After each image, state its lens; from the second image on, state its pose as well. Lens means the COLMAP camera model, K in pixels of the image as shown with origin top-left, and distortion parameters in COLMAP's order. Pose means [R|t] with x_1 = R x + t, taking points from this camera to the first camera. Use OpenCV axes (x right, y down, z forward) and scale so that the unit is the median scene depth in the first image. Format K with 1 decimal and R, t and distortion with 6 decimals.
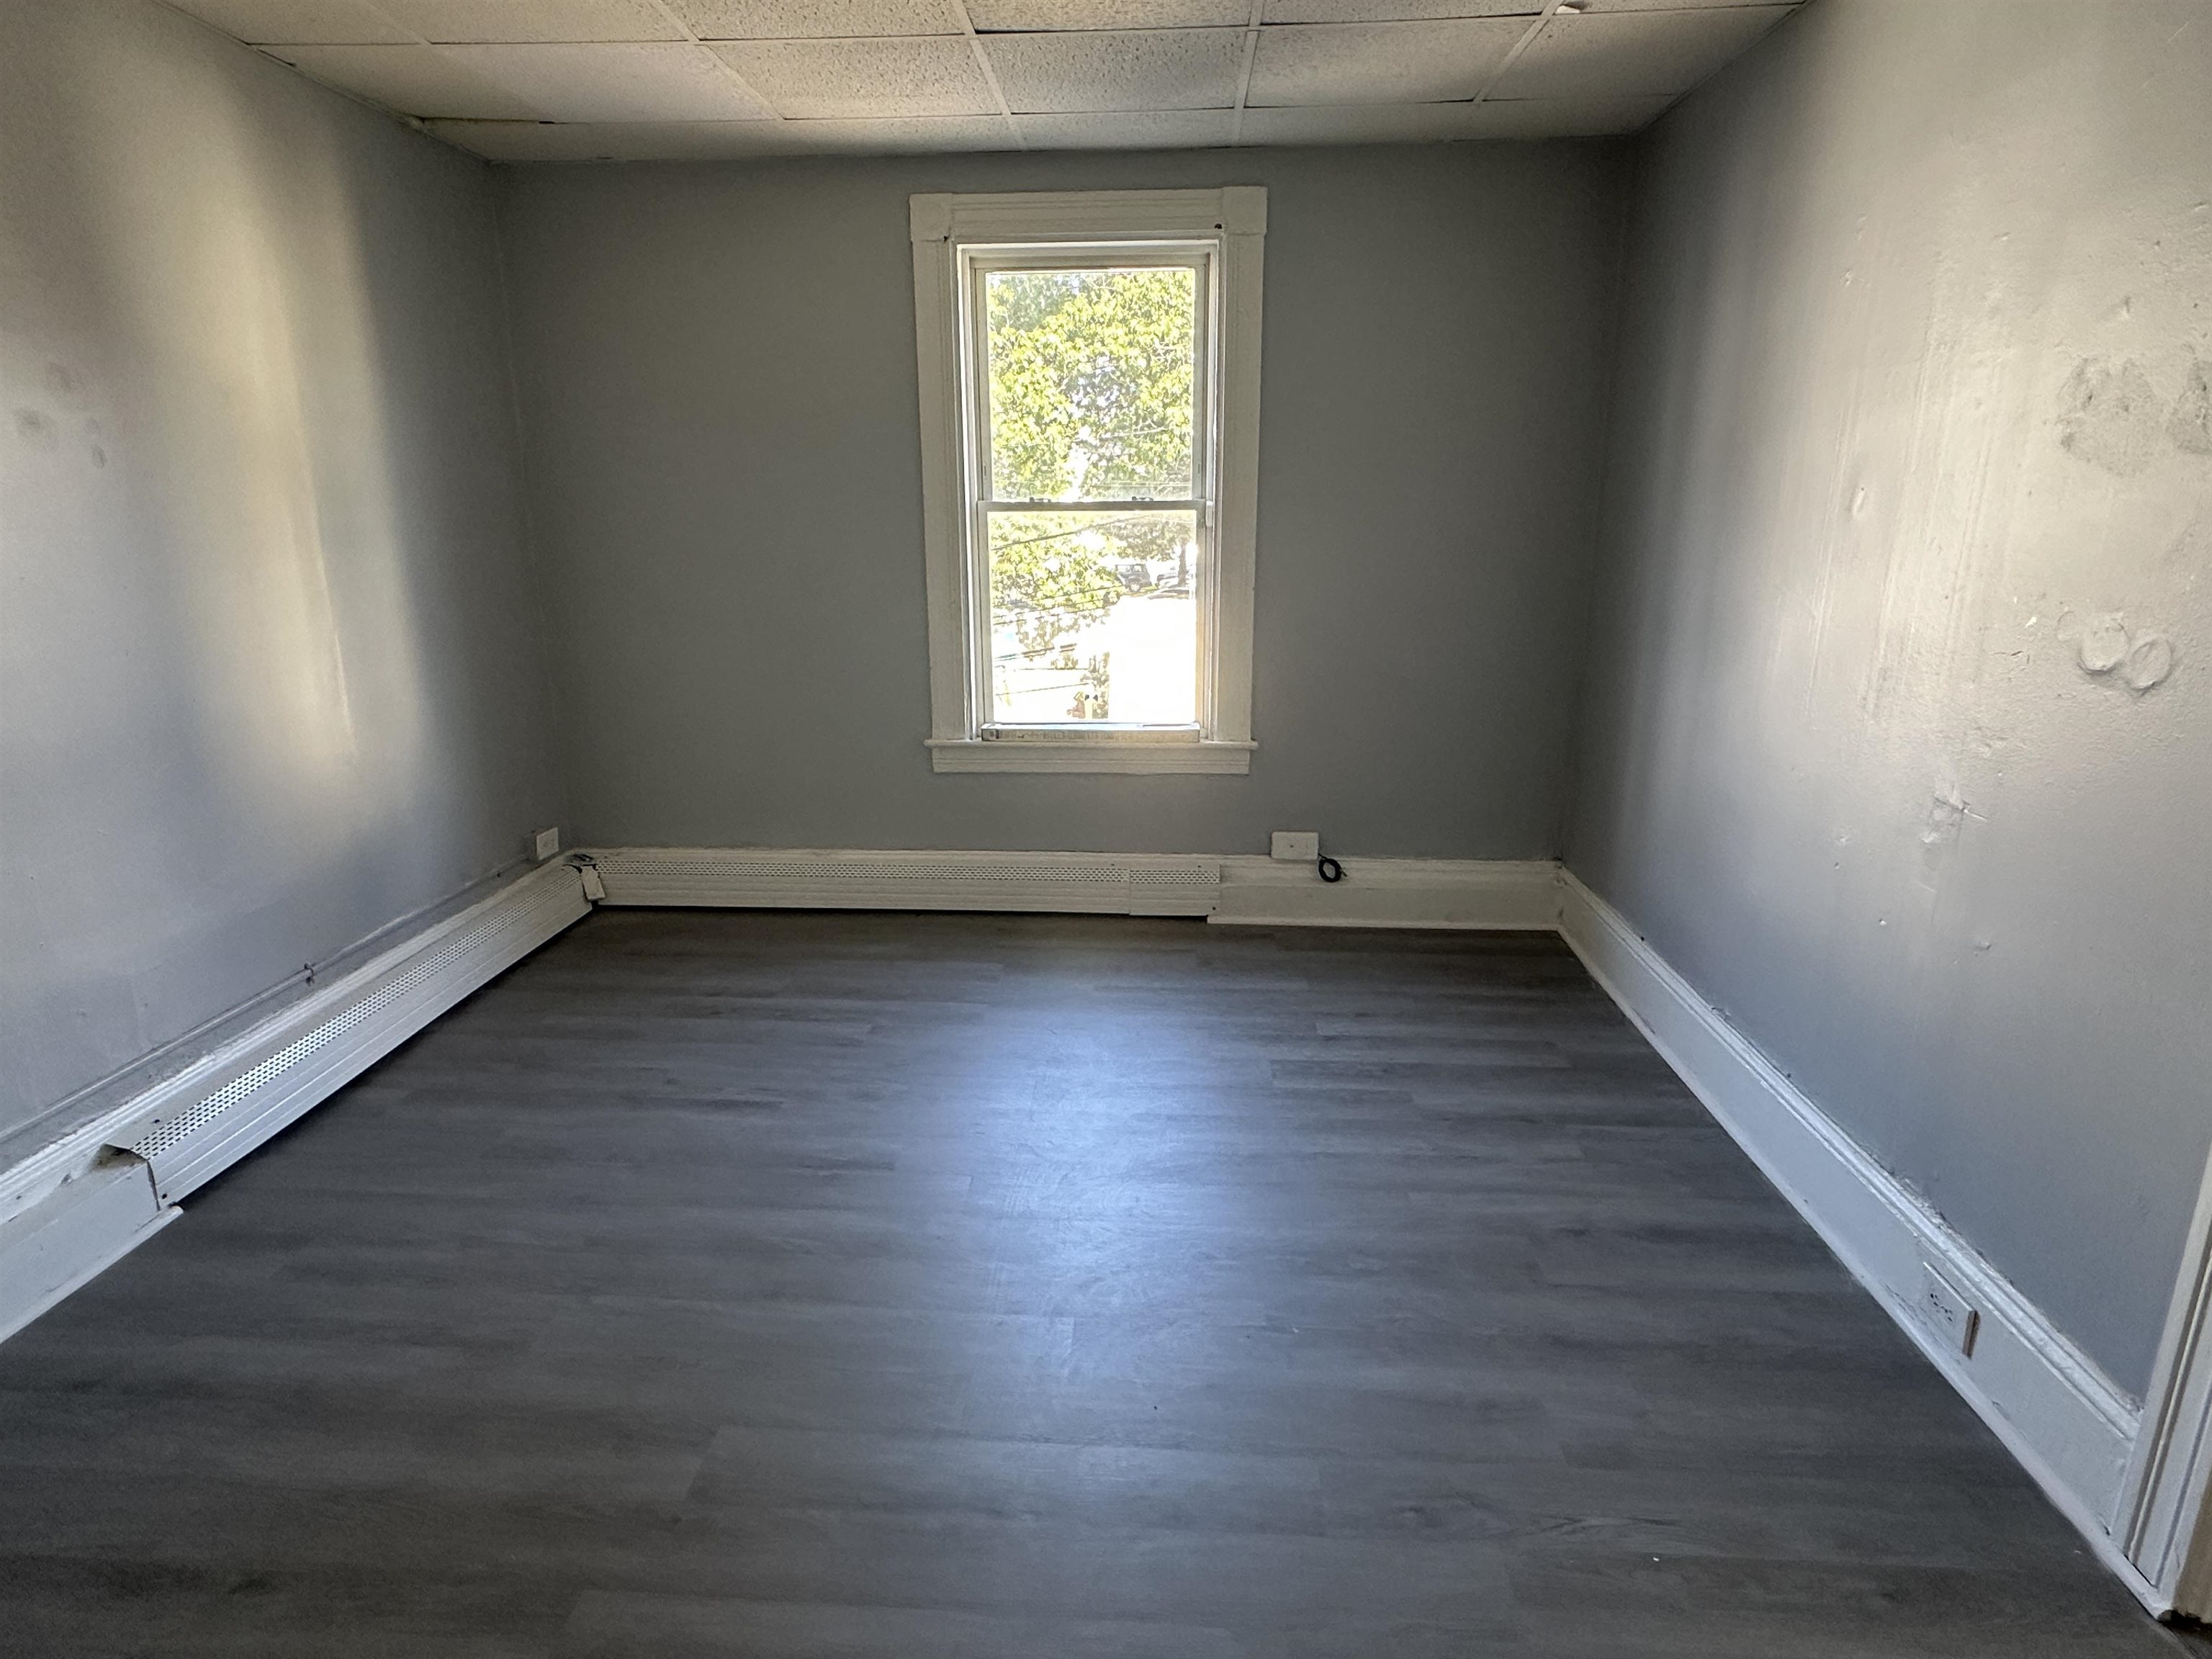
lens RADIAL K [[1192.5, 0, 1117.0], [0, 1192.5, 817.3], [0, 0, 1]] dist [-0.006225, -0.000938]
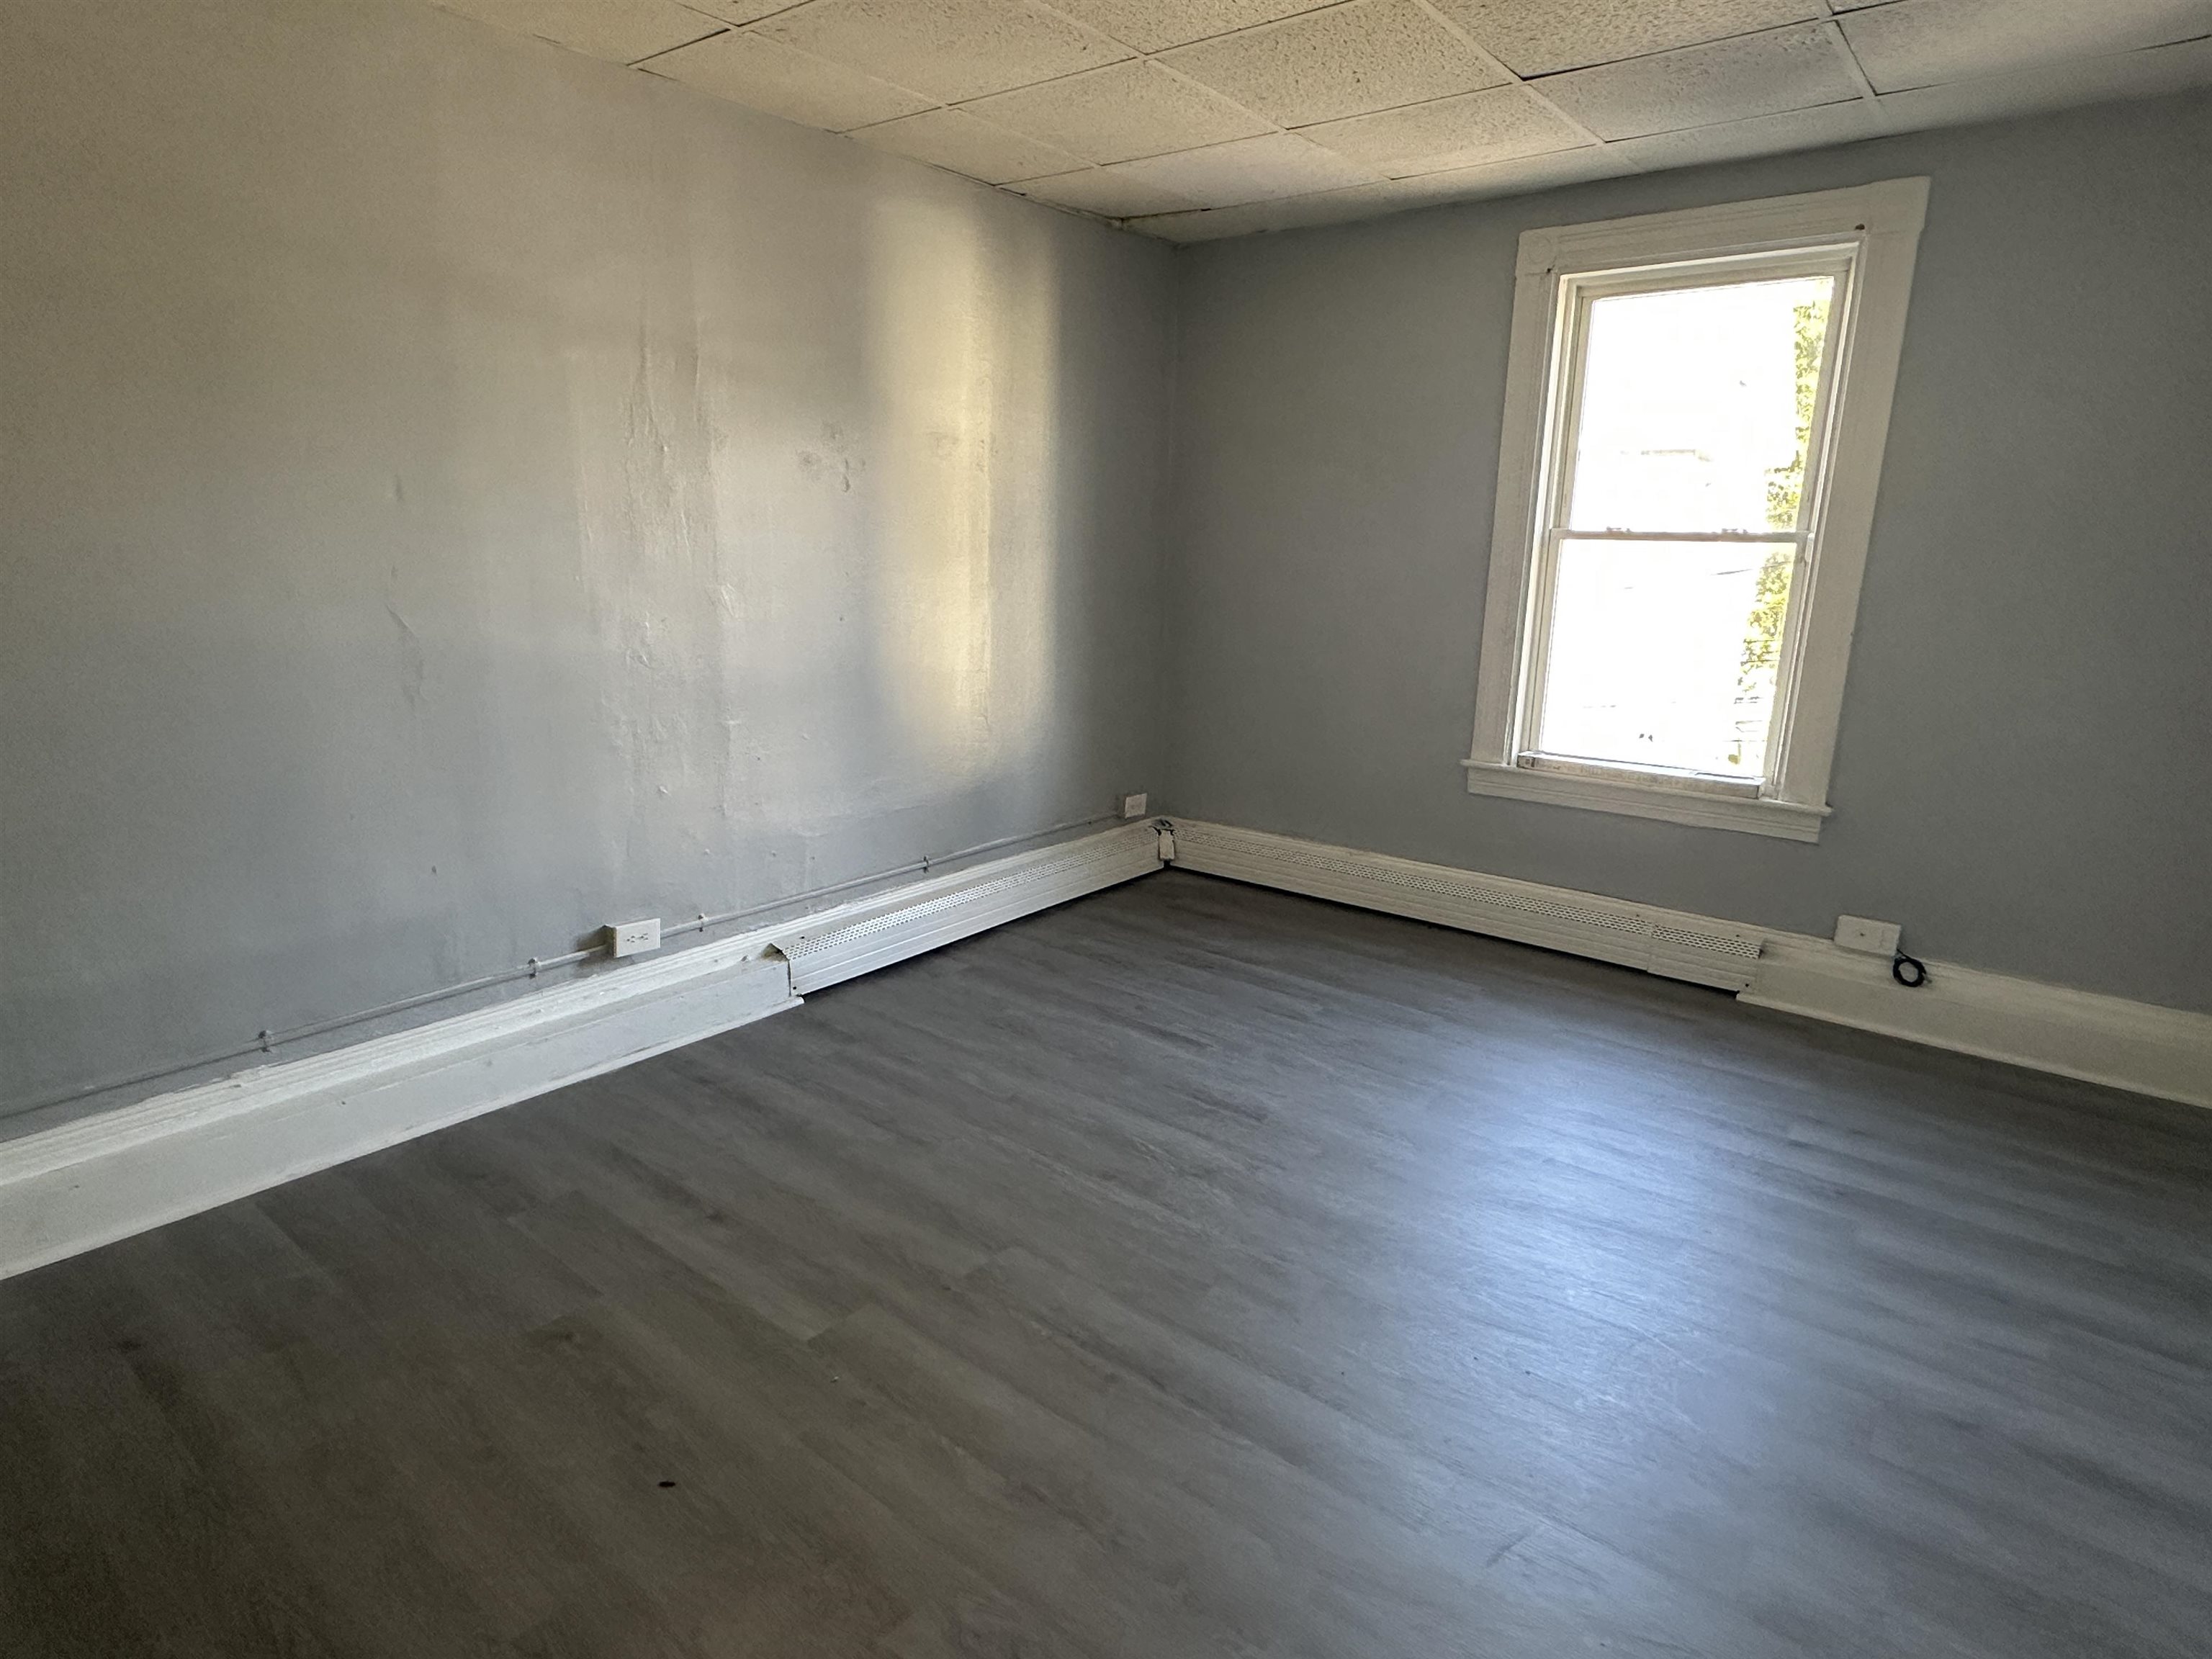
lens RADIAL K [[1192.5, 0, 1120.1], [0, 1192.5, 816.3], [0, 0, 1]] dist [-0.006225, -0.000938]
pose [[0.823479, 0.149226, -0.547370, 0.206638], [-0.162014, 0.986467, 0.025194, 0.006387], [0.543722, 0.067935, 0.836511, -0.016251]]
